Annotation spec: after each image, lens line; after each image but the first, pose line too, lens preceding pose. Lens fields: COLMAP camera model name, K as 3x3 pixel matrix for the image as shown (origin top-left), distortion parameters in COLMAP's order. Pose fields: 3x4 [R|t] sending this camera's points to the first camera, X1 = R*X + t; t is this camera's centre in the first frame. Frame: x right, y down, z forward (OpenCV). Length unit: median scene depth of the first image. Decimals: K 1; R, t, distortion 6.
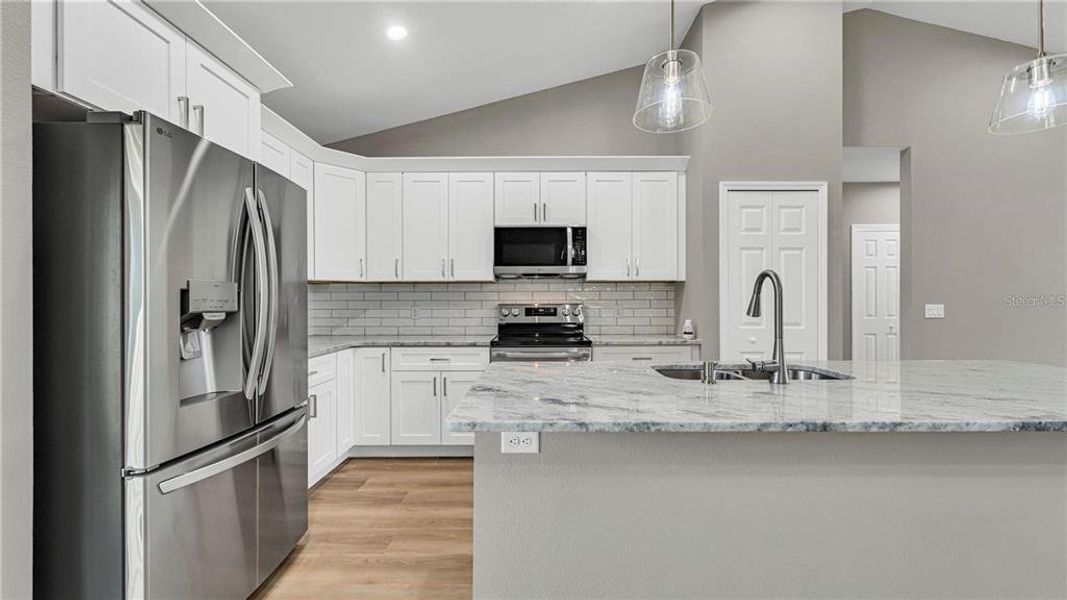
lens RADIAL K [[435.5, 0, 541.2], [0, 435.5, 295.9], [0, 0, 1]] dist [-0.000482, 0.000007]
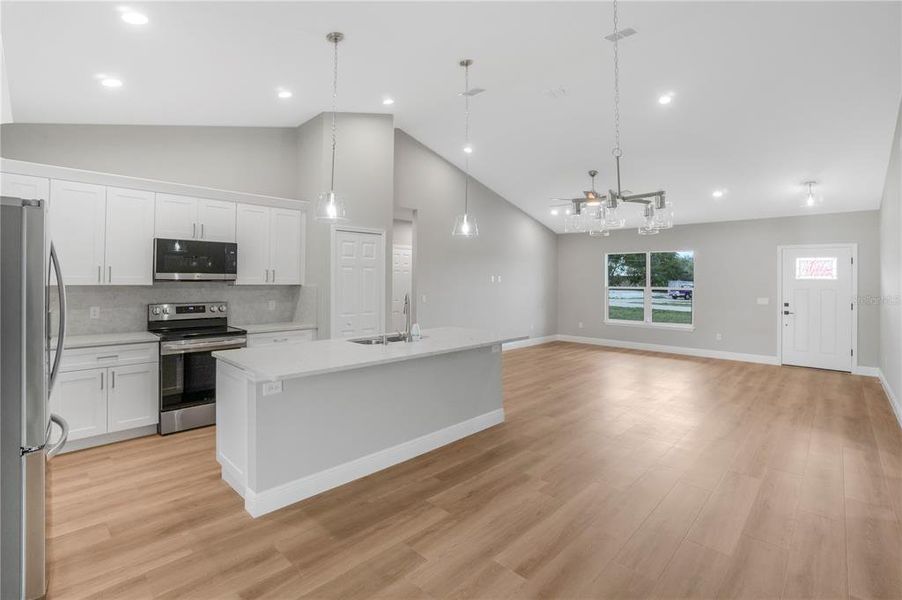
lens RADIAL K [[410.8, 0, 452.3], [0, 410.8, 282.1], [0, 0, 1]] dist [-0.041565, -0.000322]
pose [[0.690763, 0.006929, 0.723048, -0.331633], [-0.014605, 0.999884, 0.004371, -0.058466], [-0.722934, -0.013579, 0.690784, -0.319543]]
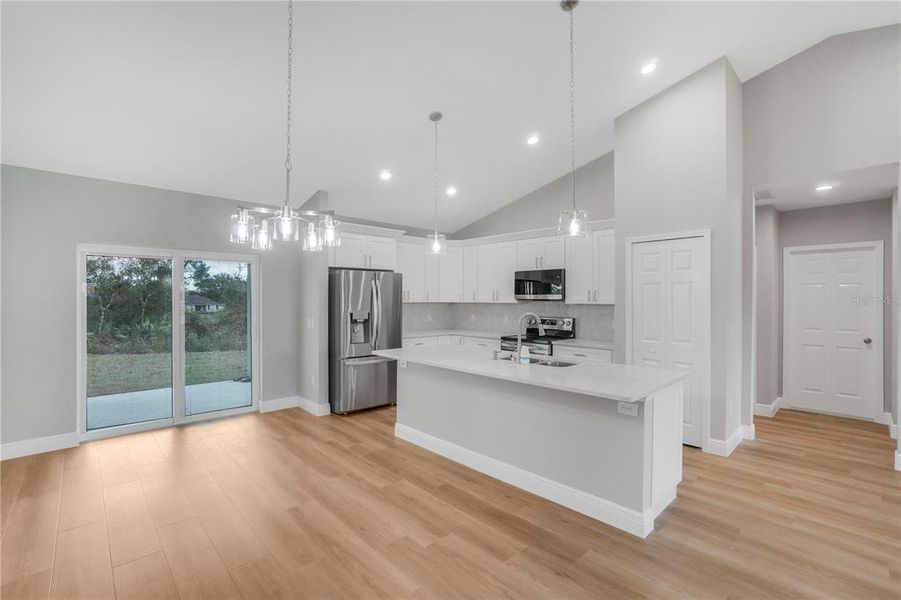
lens RADIAL K [[410.3, 0, 450.1], [0, 410.3, 301.5], [0, 0, 1]] dist [-0.041565, -0.000322]
pose [[0.684861, 0.008636, -0.728622, 0.913066], [0.000441, 0.999925, 0.012266, -0.062328], [0.728673, -0.008722, 0.684806, -0.317795]]
